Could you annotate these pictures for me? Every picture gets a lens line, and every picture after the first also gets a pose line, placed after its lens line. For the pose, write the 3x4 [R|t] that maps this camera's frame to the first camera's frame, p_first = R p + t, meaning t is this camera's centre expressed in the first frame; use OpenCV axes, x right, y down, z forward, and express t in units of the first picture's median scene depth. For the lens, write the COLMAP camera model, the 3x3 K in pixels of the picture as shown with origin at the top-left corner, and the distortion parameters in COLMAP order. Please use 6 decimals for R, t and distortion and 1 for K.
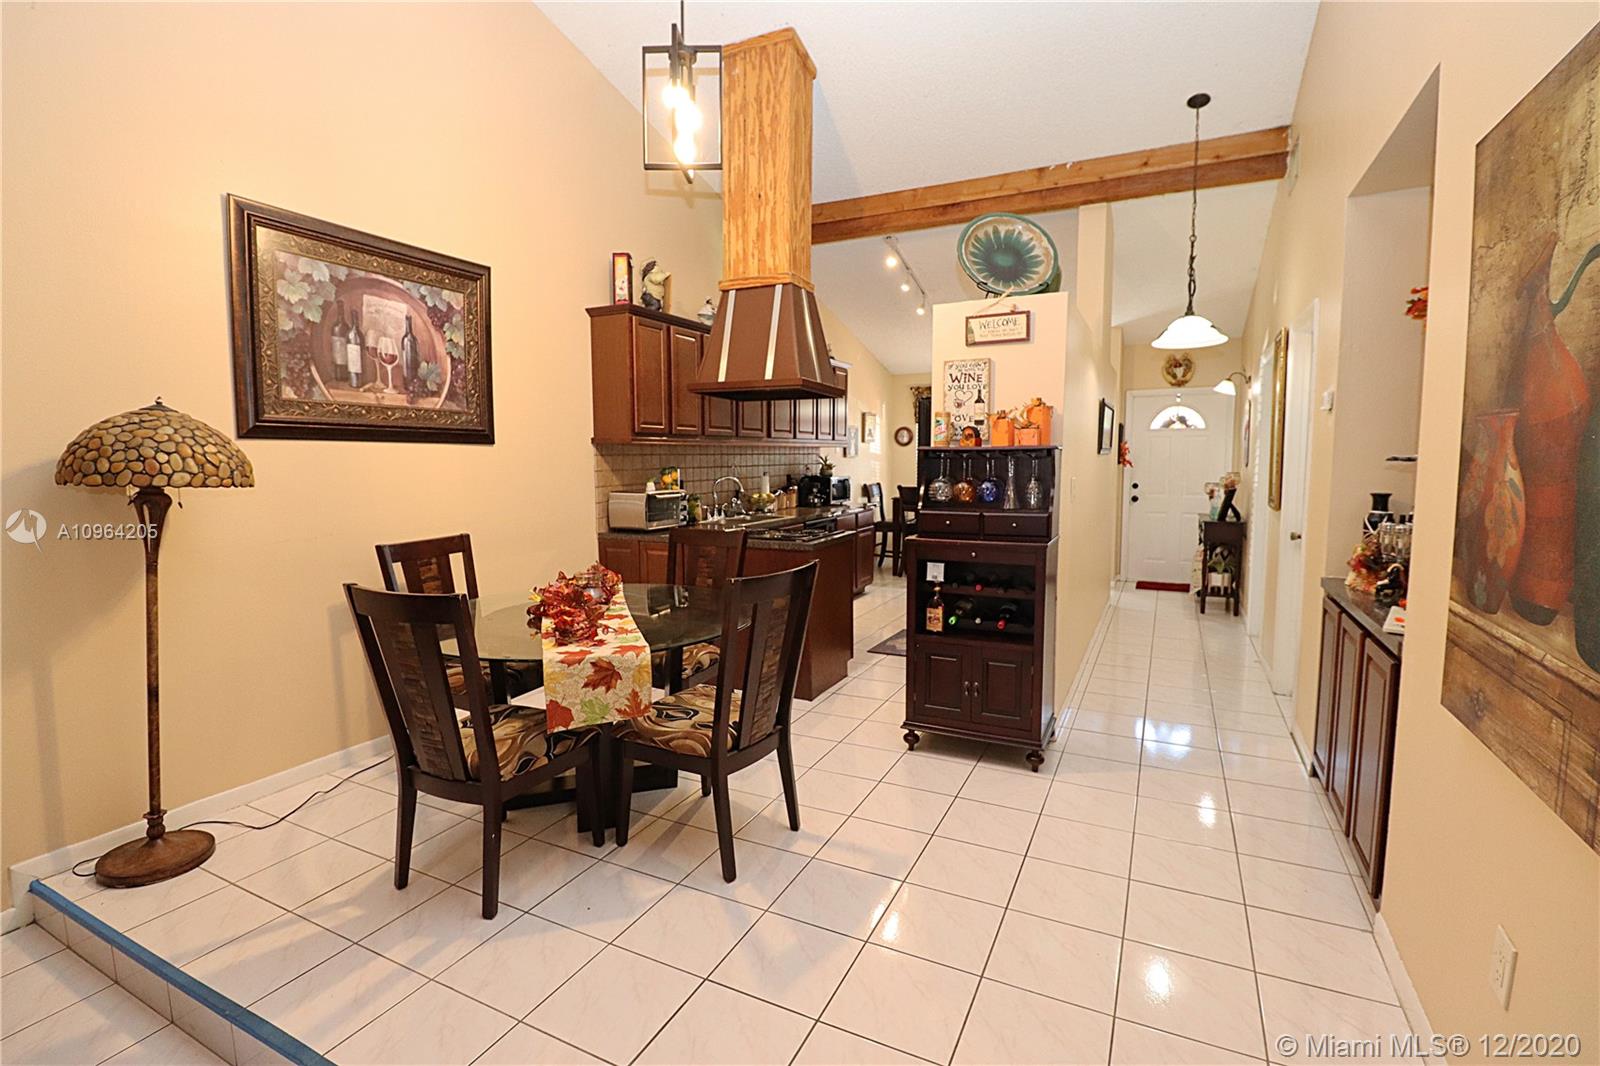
lens RADIAL K [[740.6, 0, 800.9], [0, 740.6, 523.5], [0, 0, 1]] dist [-0.002652, -0.007629]
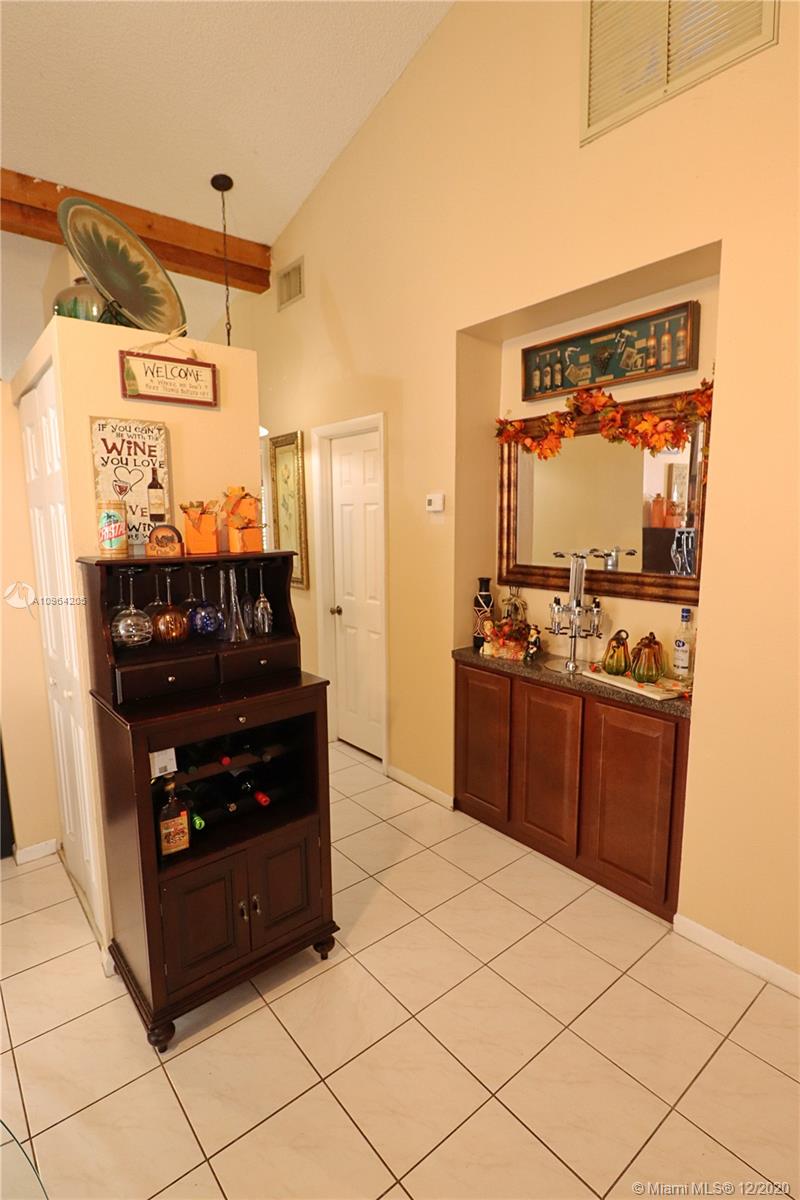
lens RADIAL K [[587.1, 0, 399.7], [0, 587.1, 598.3], [0, 0, 1]] dist [-0.019234, -0.000716]
pose [[0.406396, -0.124168, 0.905221, -0.163687], [0.087943, 0.991439, 0.096513, -0.099196], [-0.909455, 0.040386, 0.413836, 0.603871]]
